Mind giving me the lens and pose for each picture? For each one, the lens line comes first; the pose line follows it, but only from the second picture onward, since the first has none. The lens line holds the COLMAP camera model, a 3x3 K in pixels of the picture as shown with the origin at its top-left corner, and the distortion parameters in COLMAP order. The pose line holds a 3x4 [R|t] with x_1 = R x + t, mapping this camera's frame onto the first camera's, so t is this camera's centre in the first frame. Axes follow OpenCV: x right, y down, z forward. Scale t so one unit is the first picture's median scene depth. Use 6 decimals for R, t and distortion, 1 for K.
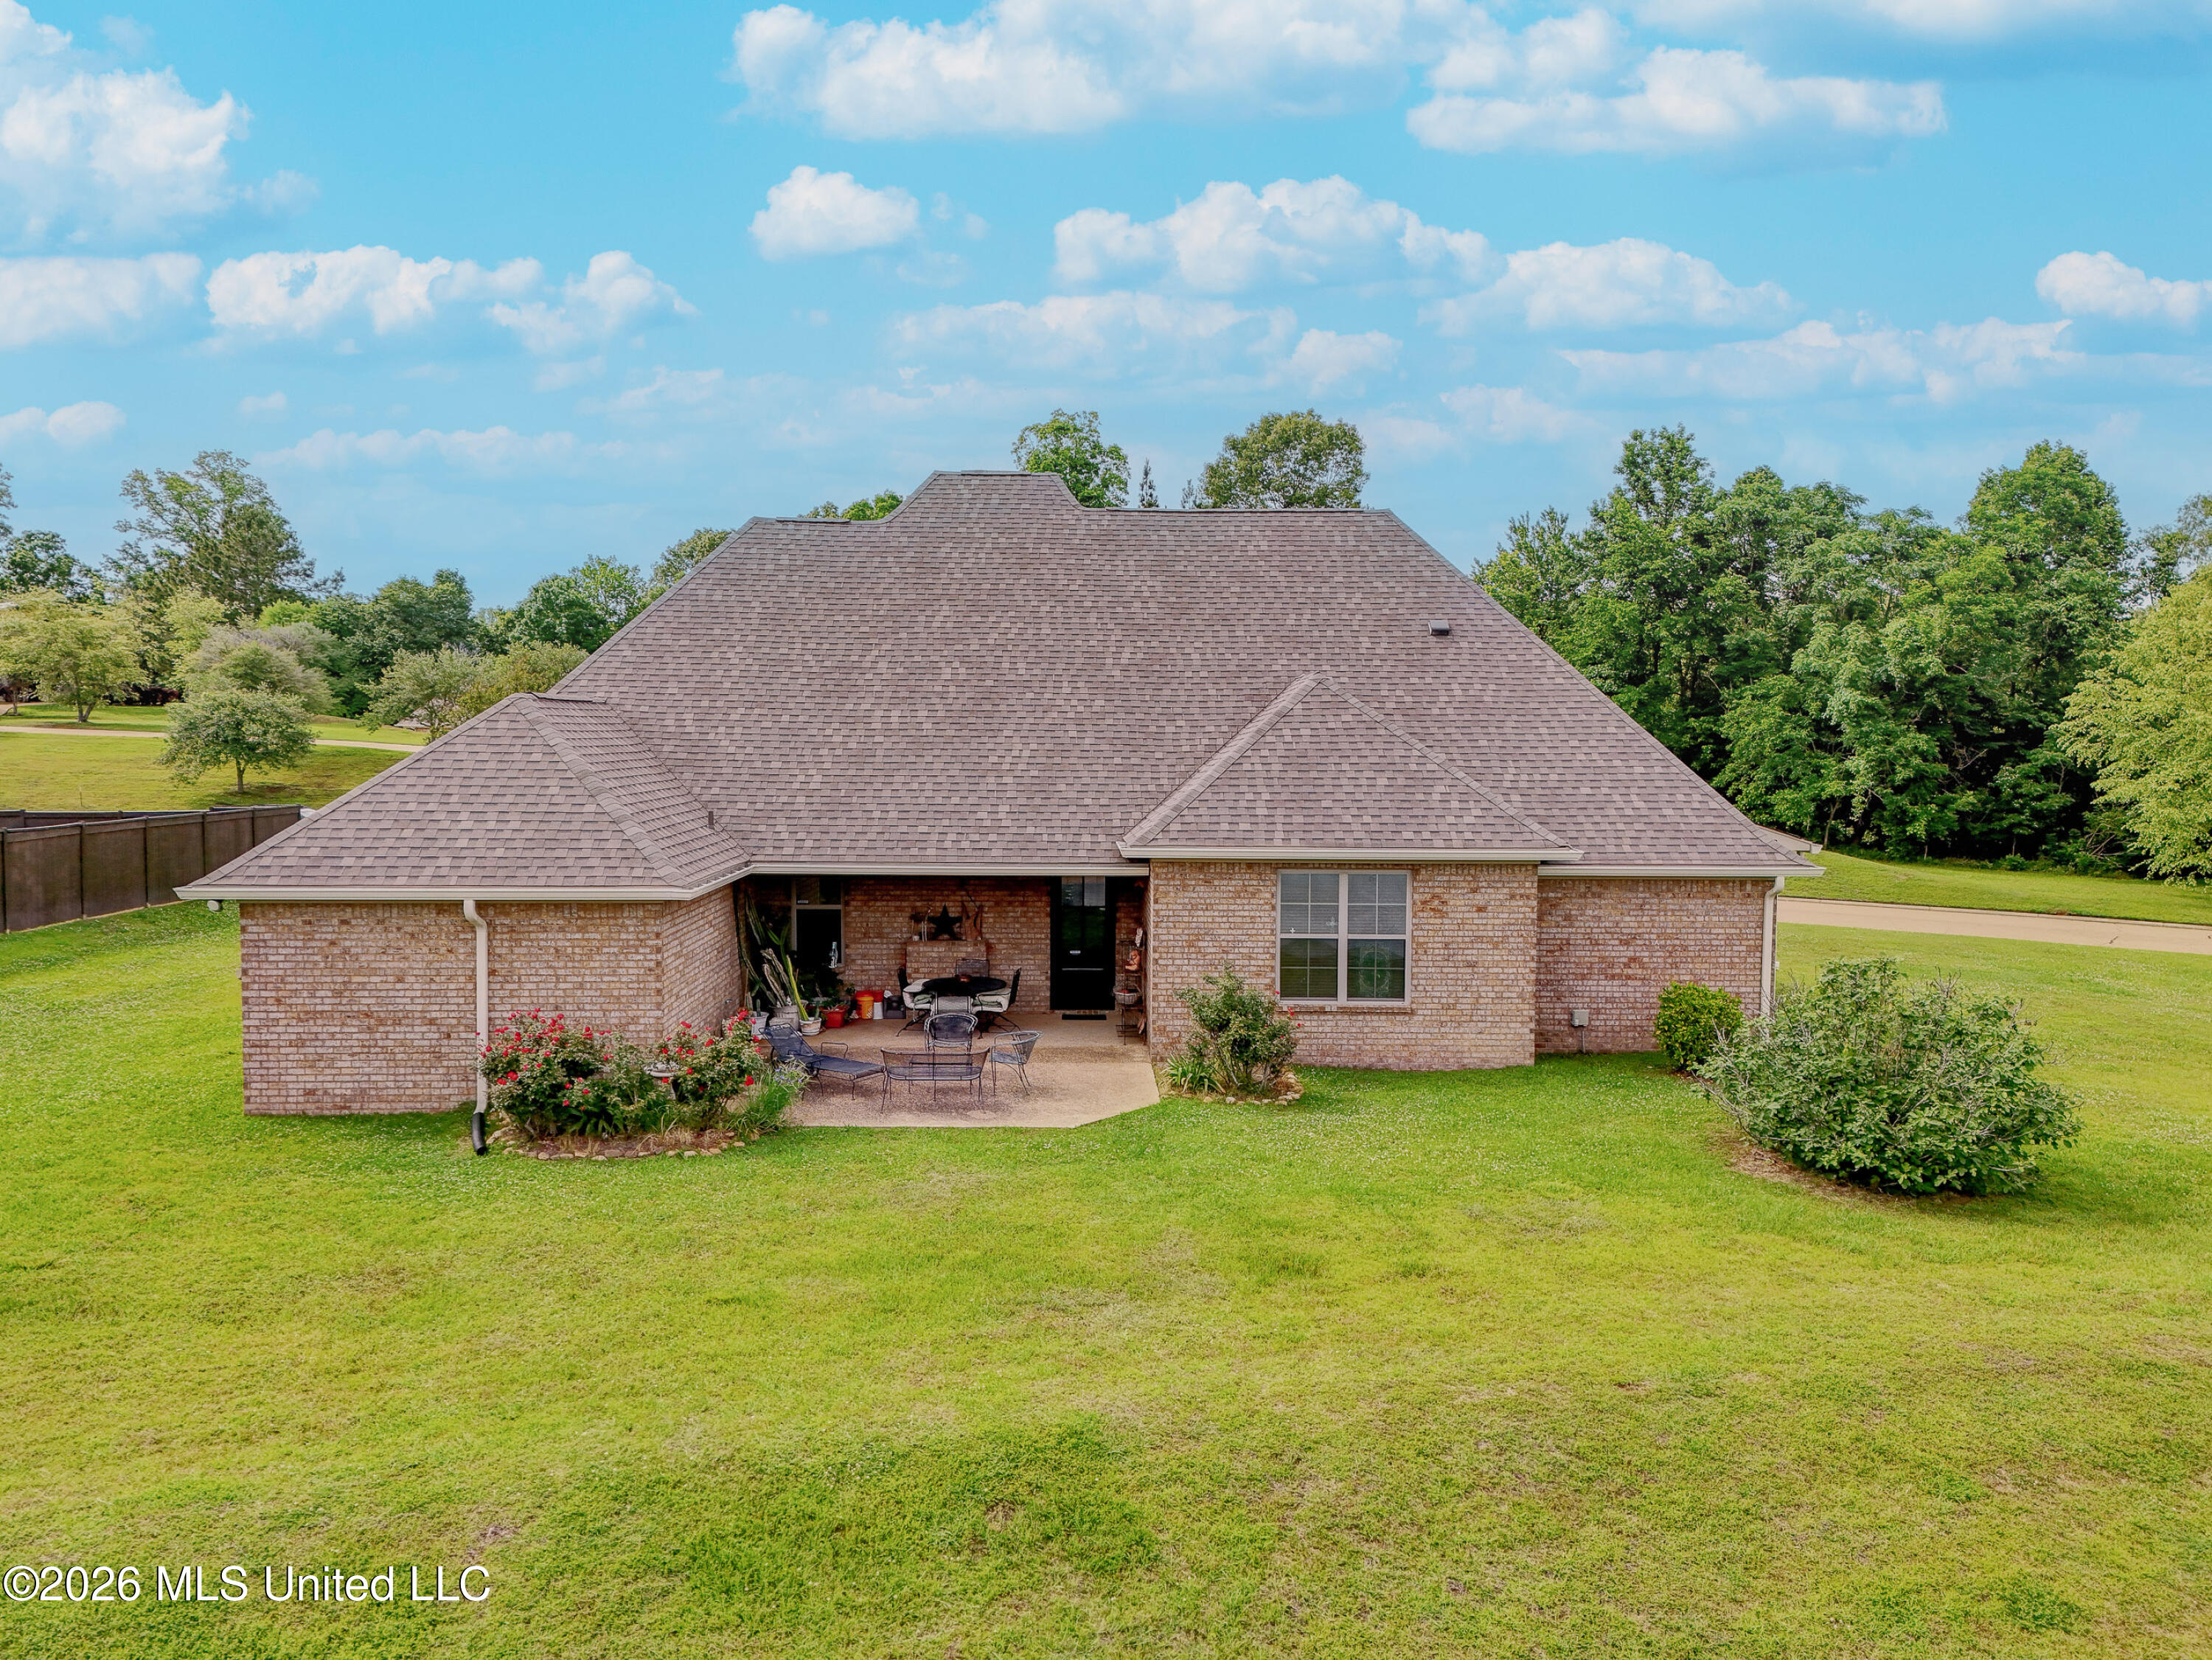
lens RADIAL K [[1631.4, 0, 1107.5], [0, 1631.4, 824.4], [0, 0, 1]] dist [0.055946, -0.038655]
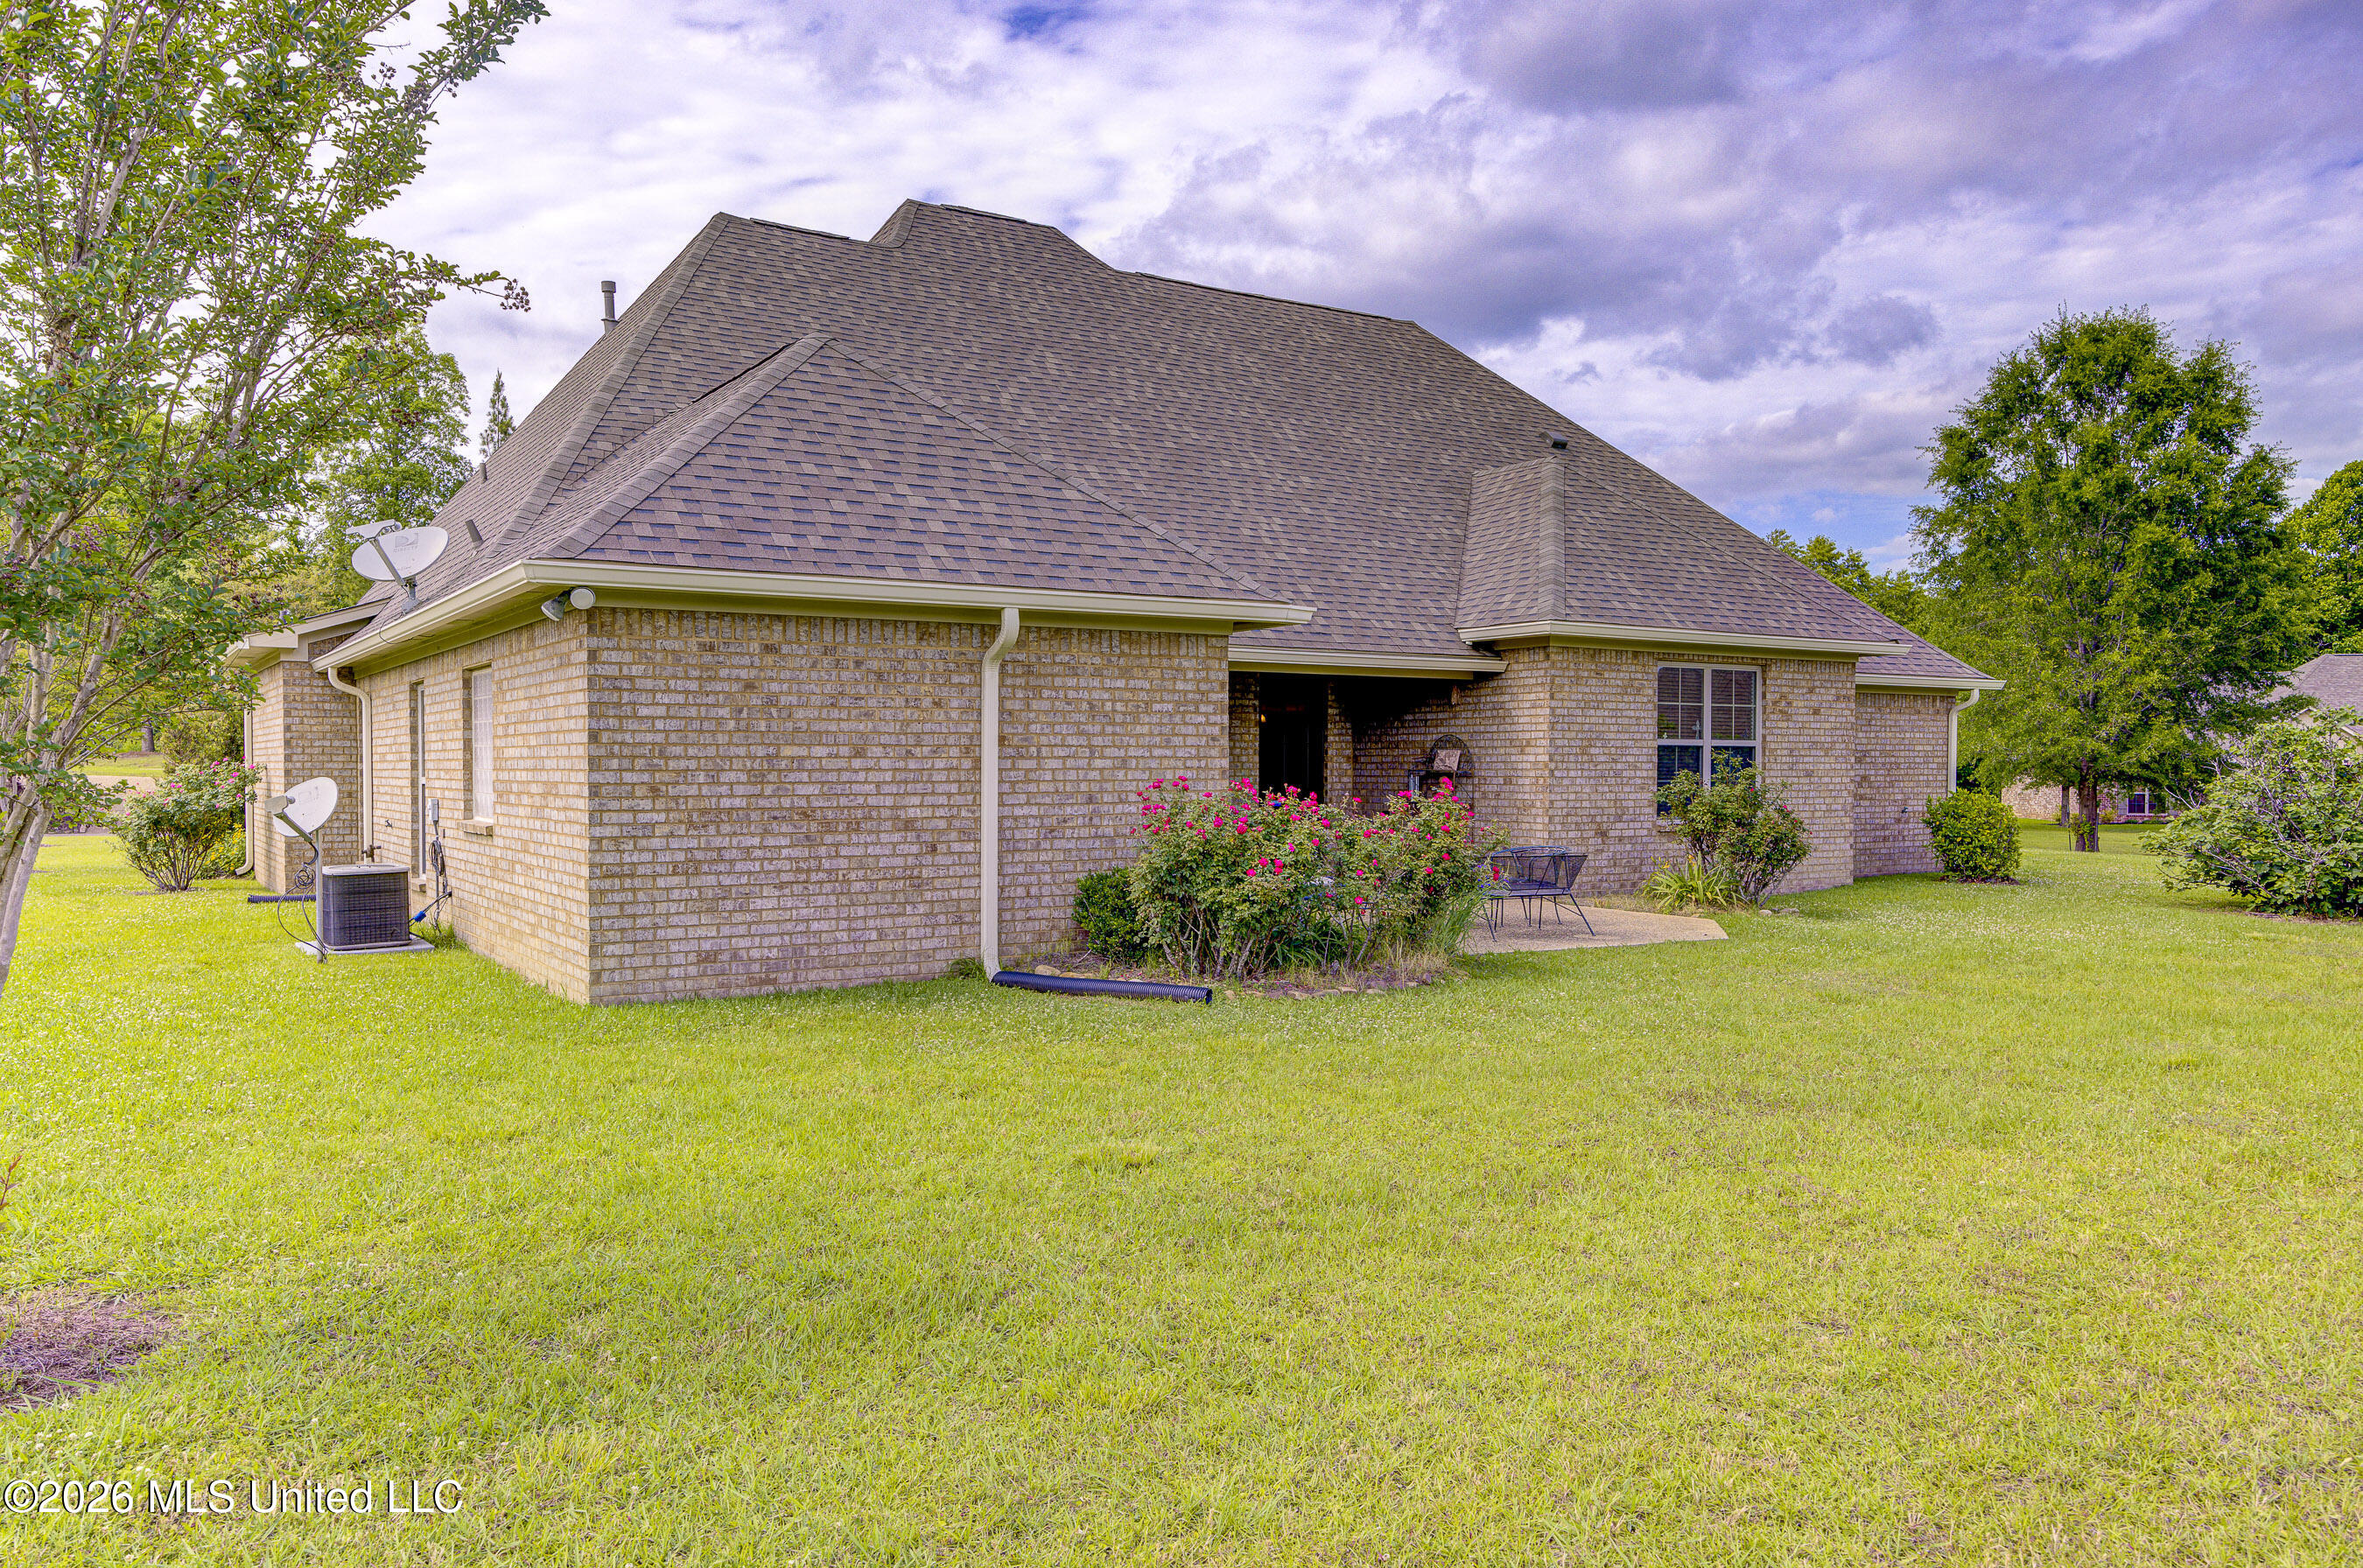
lens RADIAL K [[1747.2, 0, 1184.1], [0, 1747.2, 787.6], [0, 0, 1]] dist [0.000528, 0.000719]
pose [[0.859959, -0.013632, 0.510181, -0.643964], [0.035616, 0.998809, -0.033346, 0.131013], [-0.509119, 0.046846, 0.859421, 0.416314]]
